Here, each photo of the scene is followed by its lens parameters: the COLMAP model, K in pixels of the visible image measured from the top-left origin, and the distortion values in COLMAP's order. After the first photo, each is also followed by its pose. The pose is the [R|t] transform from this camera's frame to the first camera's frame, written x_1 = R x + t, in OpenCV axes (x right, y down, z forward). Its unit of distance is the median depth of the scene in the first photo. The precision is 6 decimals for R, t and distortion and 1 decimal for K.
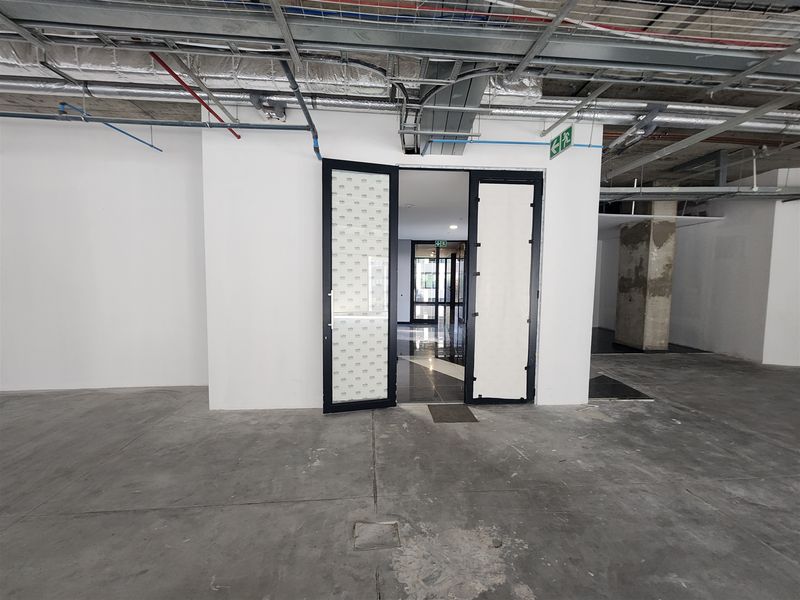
lens RADIAL K [[330.3, 0, 397.6], [0, 330.3, 298.7], [0, 0, 1]] dist [-0.002101, -0.000648]
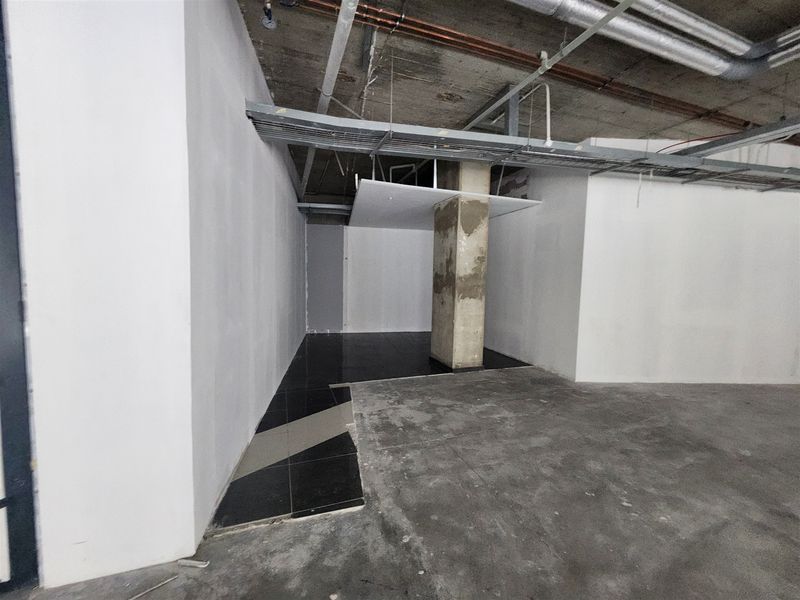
lens RADIAL K [[330.3, 0, 397.6], [0, 330.3, 298.7], [0, 0, 1]] dist [-0.002101, -0.000648]
pose [[0.965952, -0.004541, 0.258681, 0.432619], [0.000804, 0.999894, 0.014550, -0.018289], [-0.258720, -0.013846, 0.965853, 0.301065]]
